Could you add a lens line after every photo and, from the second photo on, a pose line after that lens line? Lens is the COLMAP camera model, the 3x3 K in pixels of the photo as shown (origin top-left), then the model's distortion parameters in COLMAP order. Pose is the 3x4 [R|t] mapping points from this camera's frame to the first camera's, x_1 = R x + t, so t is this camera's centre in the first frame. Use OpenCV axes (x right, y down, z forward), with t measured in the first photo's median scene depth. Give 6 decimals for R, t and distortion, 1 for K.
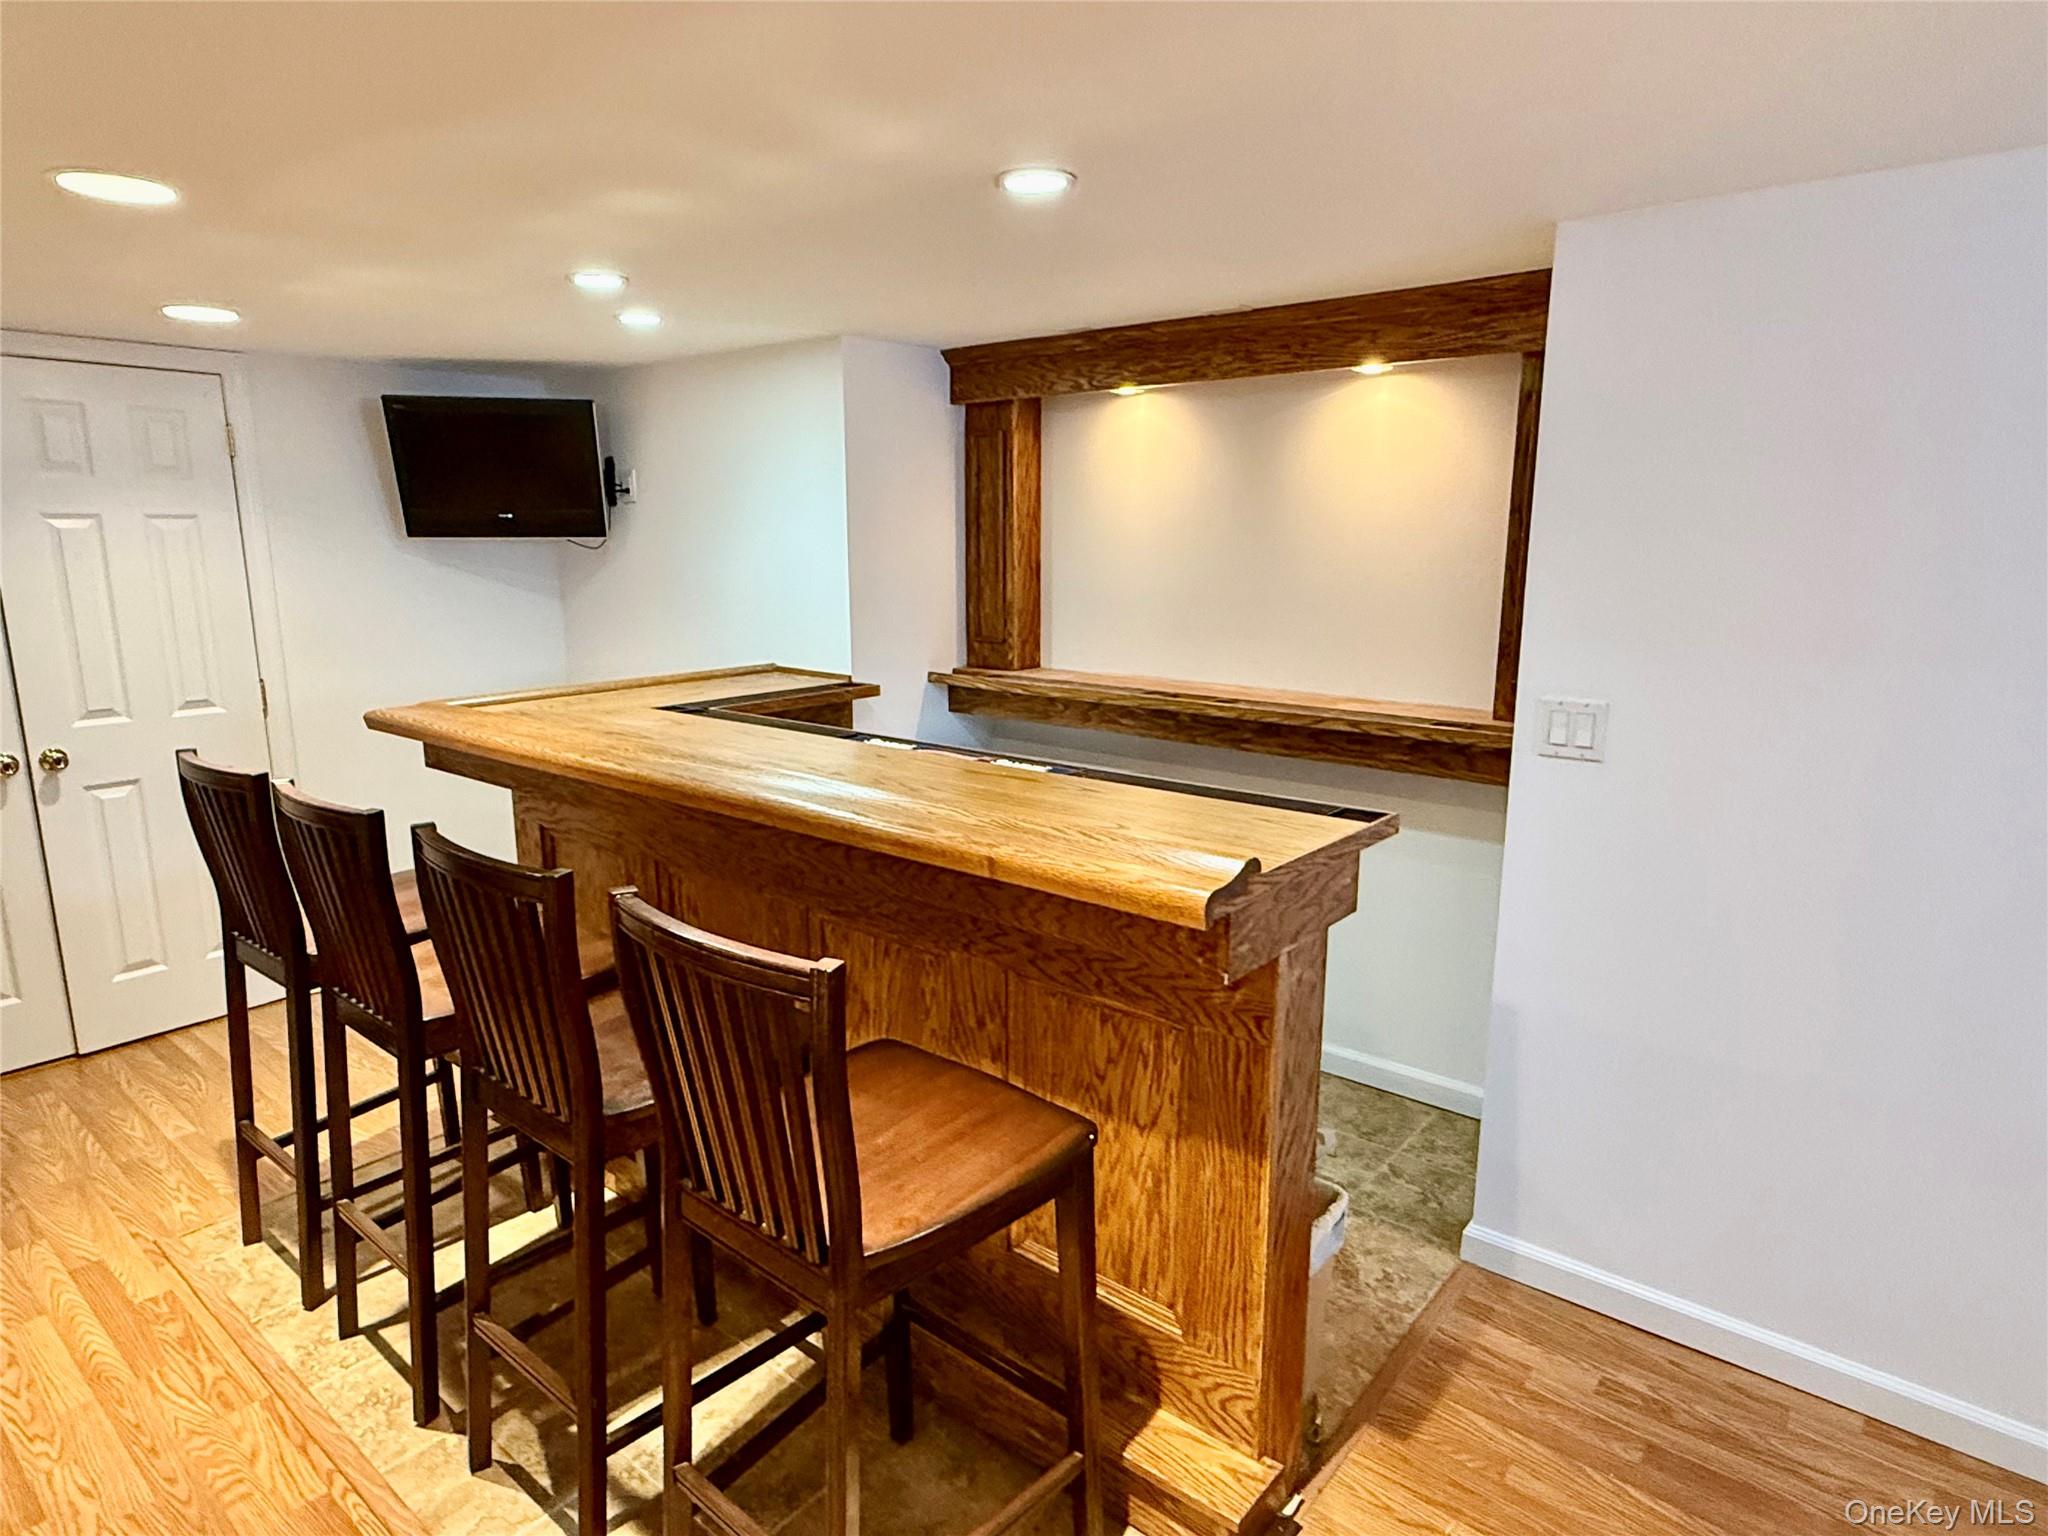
lens RADIAL K [[1178.4, 0, 1019.2], [0, 1178.4, 772.2], [0, 0, 1]] dist [0.004926, -0.000717]
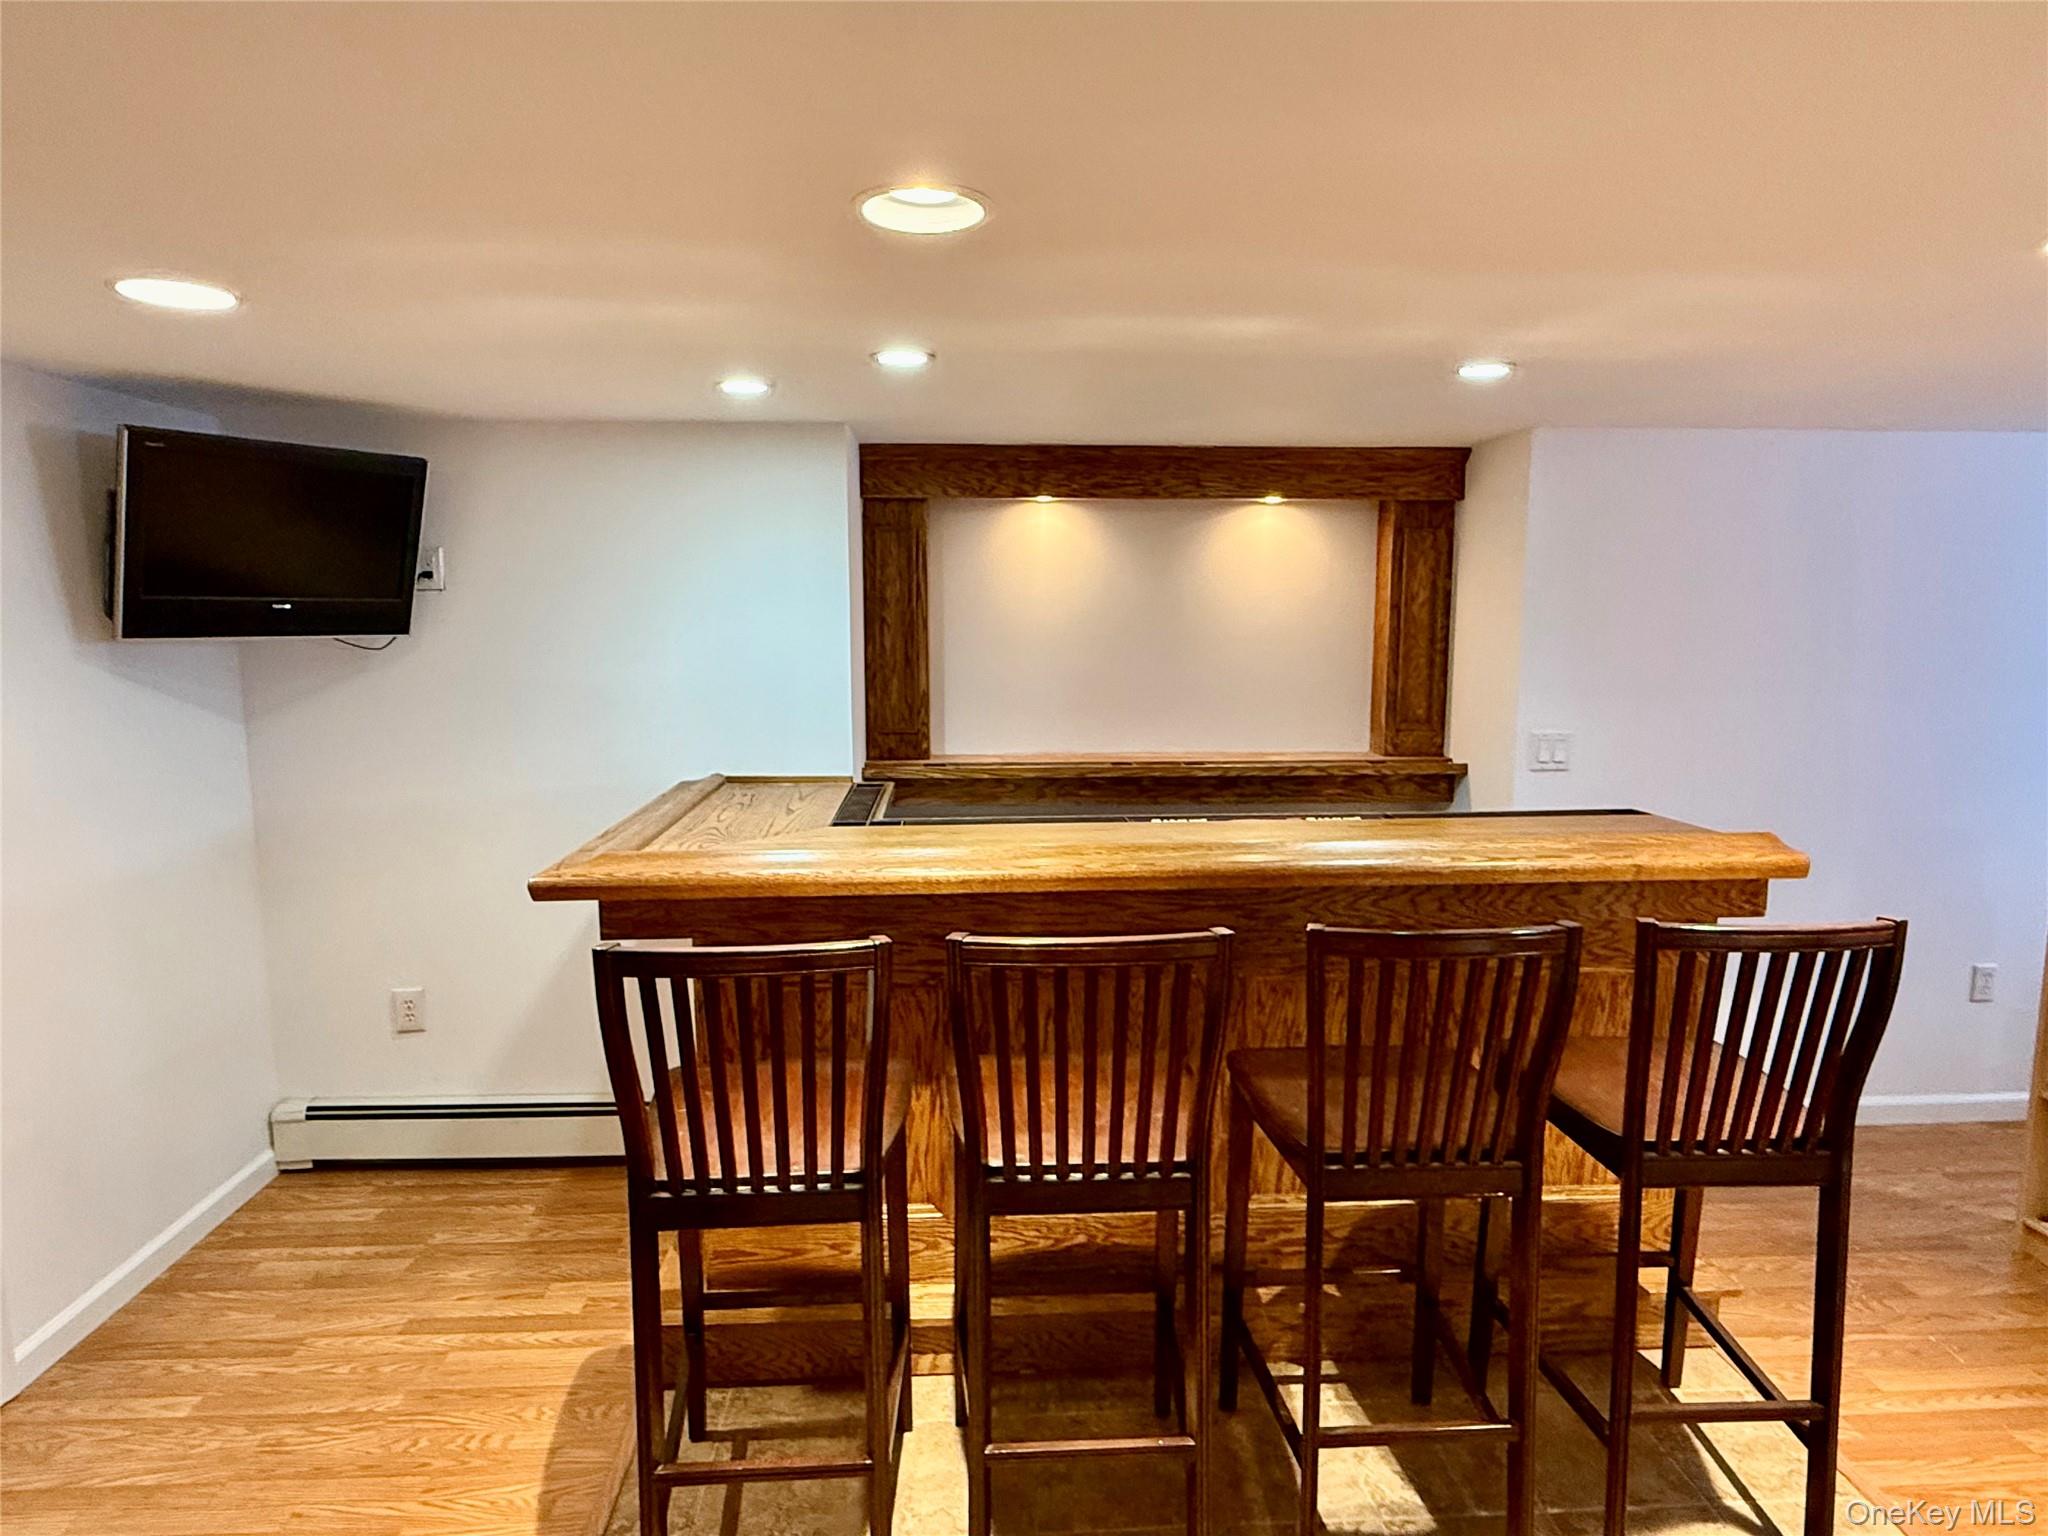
lens RADIAL K [[1178.4, 0, 1019.2], [0, 1178.4, 772.2], [0, 0, 1]] dist [0.004926, -0.000717]
pose [[0.730990, -0.092905, 0.676034, -0.755607], [0.139136, 0.990169, -0.014372, -0.058775], [-0.668053, 0.104566, 0.736730, 0.237731]]
